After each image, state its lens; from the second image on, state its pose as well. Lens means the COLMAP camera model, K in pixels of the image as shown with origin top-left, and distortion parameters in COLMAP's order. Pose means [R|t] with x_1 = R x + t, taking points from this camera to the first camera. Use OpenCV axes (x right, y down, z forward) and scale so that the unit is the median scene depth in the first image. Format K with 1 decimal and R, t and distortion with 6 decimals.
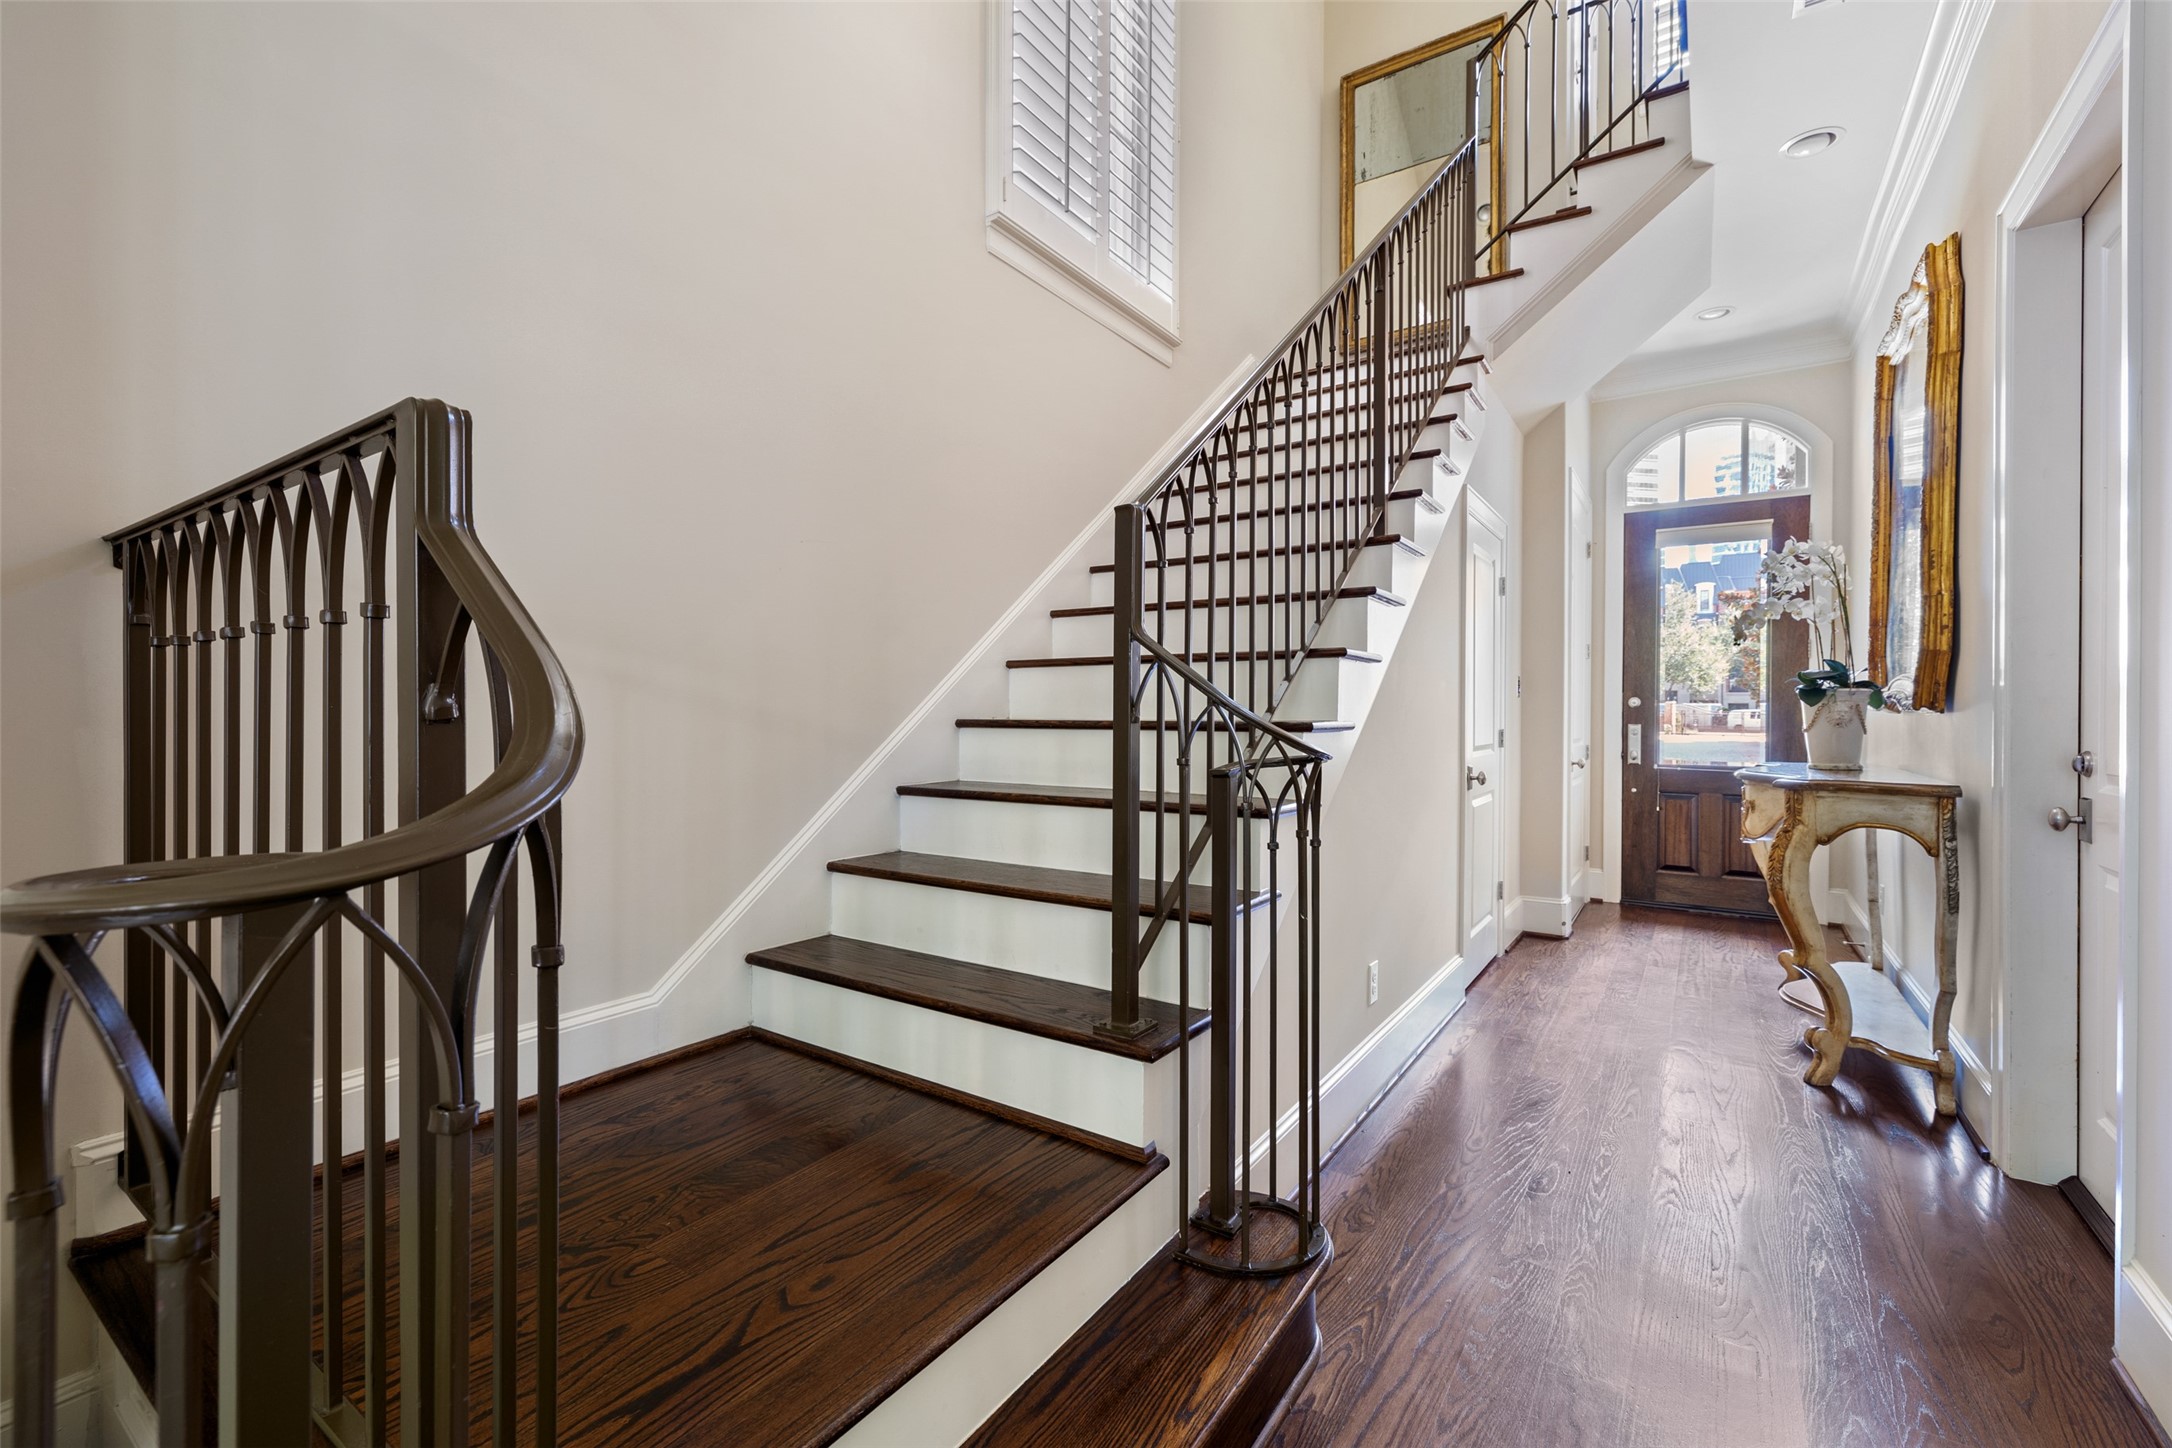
lens RADIAL K [[921.2, 0, 1083.9], [0, 921.2, 715.7], [0, 0, 1]] dist [-0.000789, 0.000182]
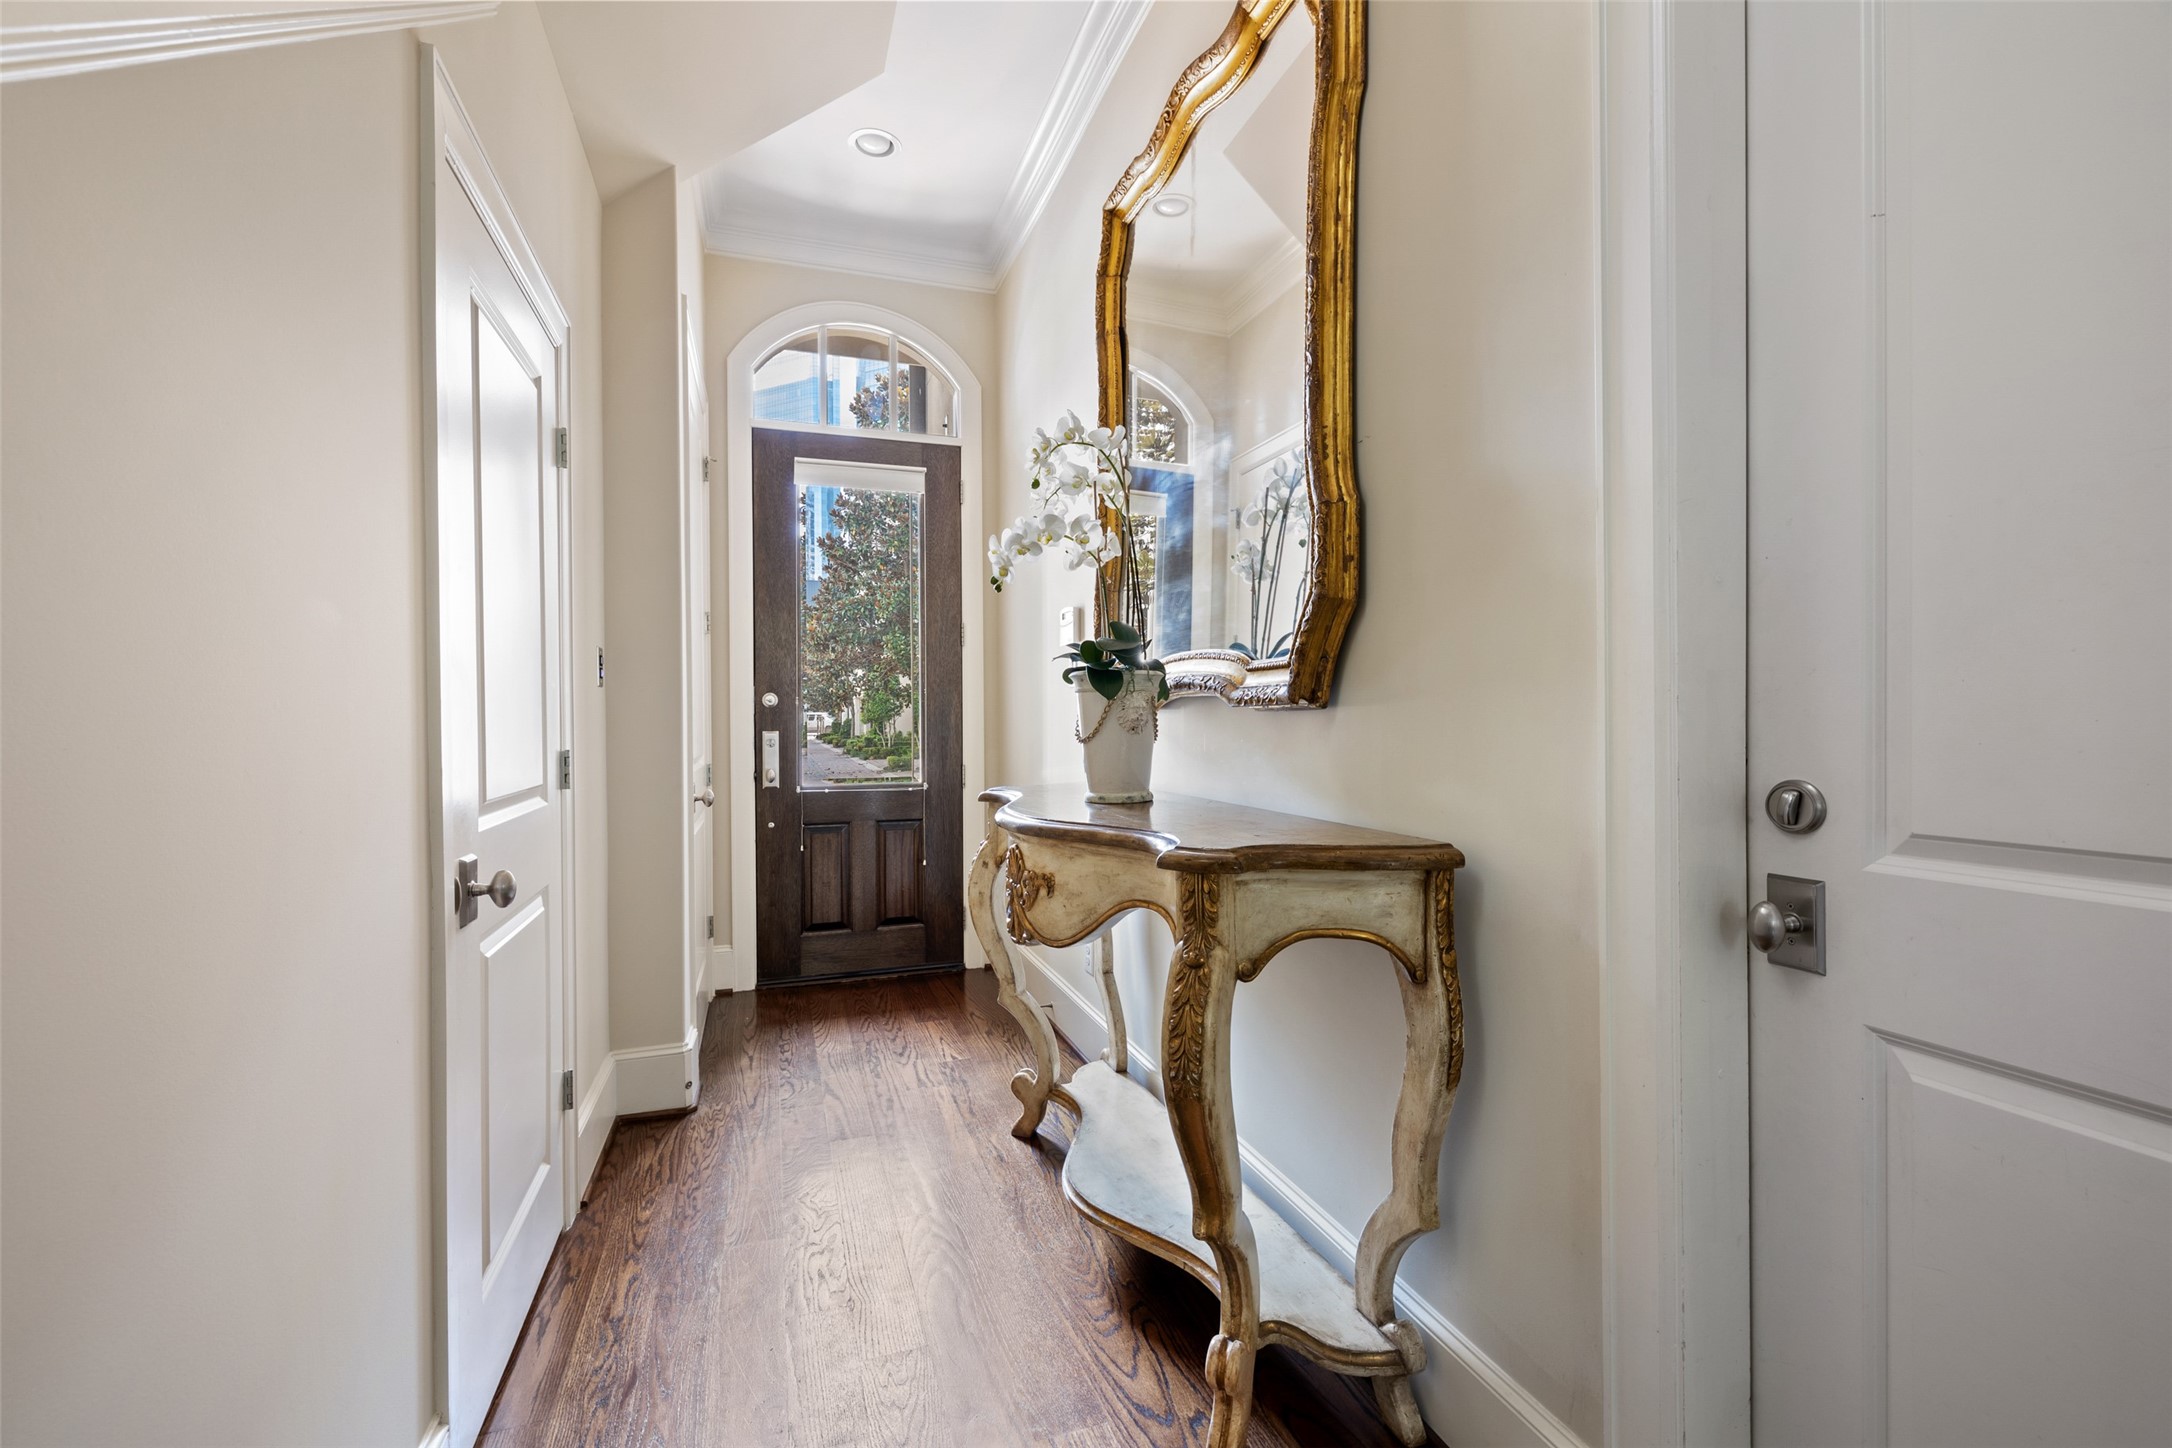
lens RADIAL K [[921.2, 0, 1083.9], [0, 921.2, 715.7], [0, 0, 1]] dist [-0.000789, 0.000182]
pose [[0.604419, -0.011301, 0.796586, 0.218735], [0.015129, 0.999882, 0.002705, -0.000892], [-0.796523, 0.010416, 0.604519, 0.460234]]
